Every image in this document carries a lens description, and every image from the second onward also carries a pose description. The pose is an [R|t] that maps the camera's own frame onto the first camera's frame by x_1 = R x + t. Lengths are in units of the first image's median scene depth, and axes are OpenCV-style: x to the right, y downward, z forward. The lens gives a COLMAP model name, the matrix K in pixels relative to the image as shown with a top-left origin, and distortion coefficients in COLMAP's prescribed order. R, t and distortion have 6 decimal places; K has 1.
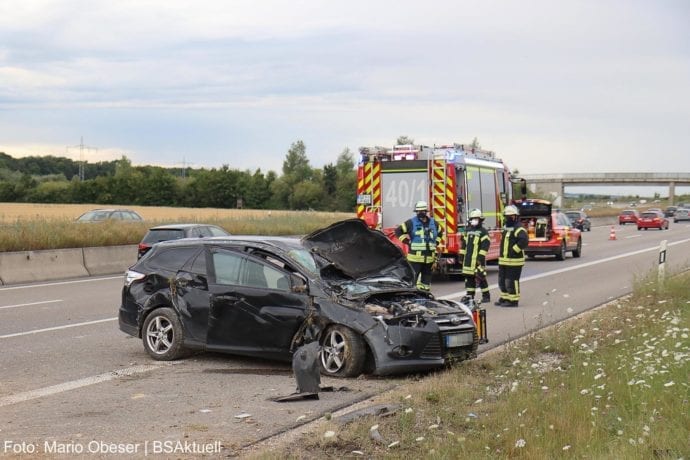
lens RADIAL K [[1388.2, 0, 345.0], [0, 1388.2, 230.4], [0, 0, 1]] dist [0.383766, 0.272908]
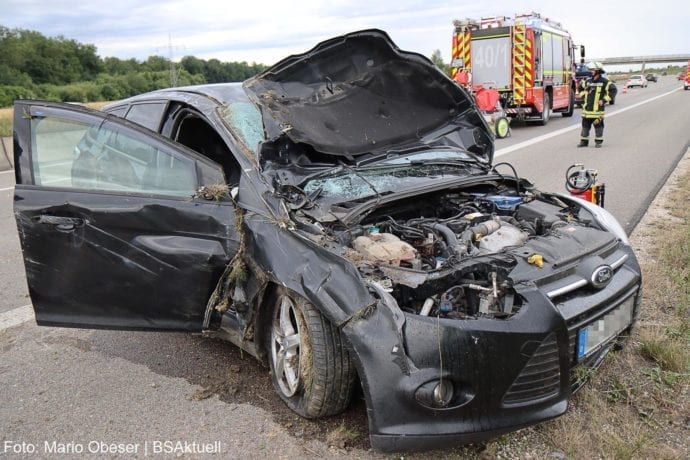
lens RADIAL K [[547.6, 0, 345.0], [0, 547.6, 230.0], [0, 0, 1]] dist [-0.126918, 0.168677]
pose [[0.974489, 0.006571, -0.224339, 0.025735], [0.045426, 0.973108, 0.225827, 0.009947], [0.219790, -0.230257, 0.947984, 0.488632]]
